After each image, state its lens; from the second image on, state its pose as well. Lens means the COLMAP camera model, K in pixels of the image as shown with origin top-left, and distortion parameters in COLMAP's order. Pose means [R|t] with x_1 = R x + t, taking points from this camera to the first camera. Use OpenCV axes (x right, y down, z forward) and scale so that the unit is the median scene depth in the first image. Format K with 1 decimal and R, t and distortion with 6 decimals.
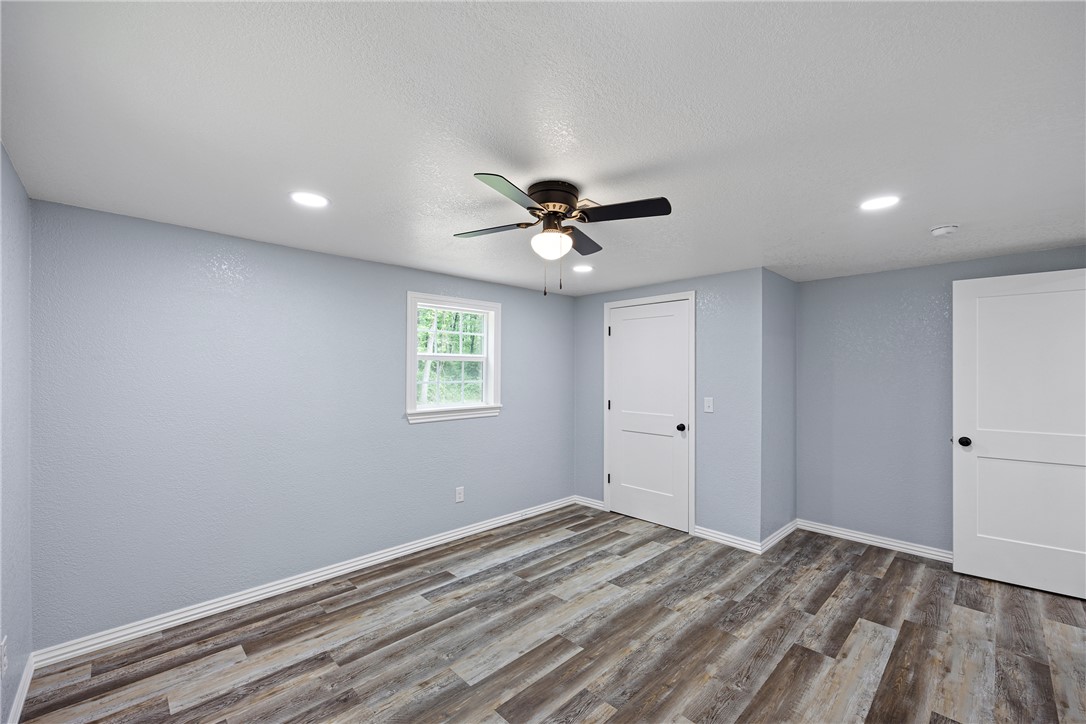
lens RADIAL K [[440.2, 0, 545.9], [0, 440.2, 367.9], [0, 0, 1]] dist [-0.002424, 0.000325]
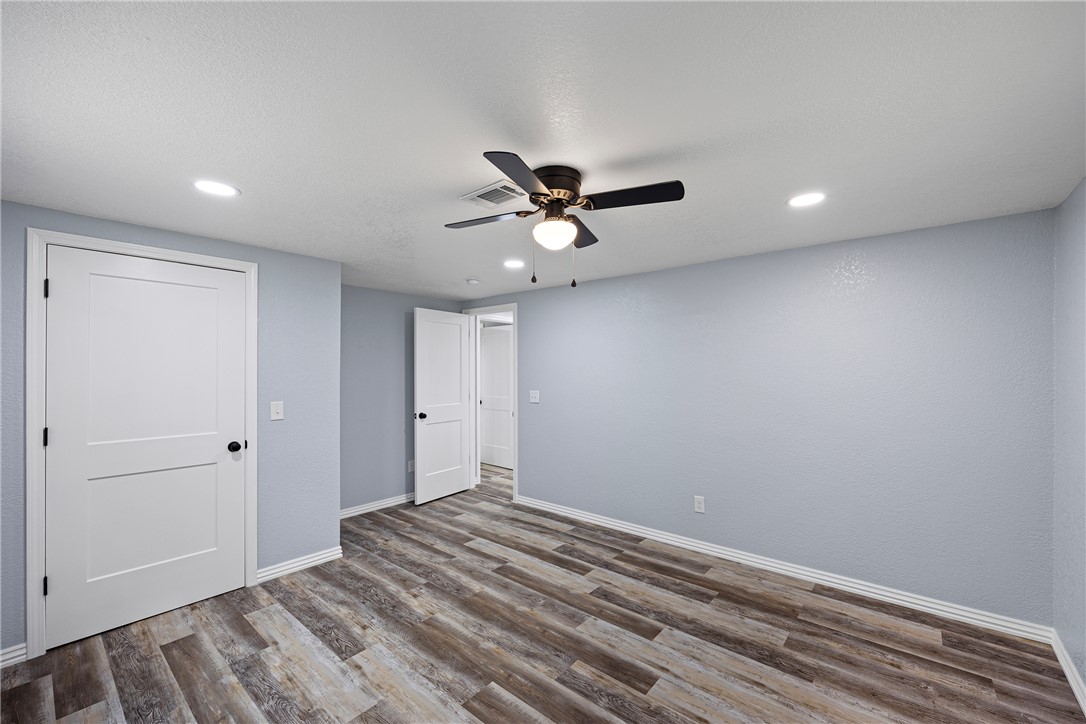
lens RADIAL K [[440.2, 0, 549.3], [0, 440.2, 366.5], [0, 0, 1]] dist [-0.002424, 0.000325]
pose [[-0.095682, 0.006492, 0.995391, -0.604947], [-0.004307, 0.999967, -0.006936, 0.007503], [-0.995403, -0.004951, -0.095651, 0.727905]]
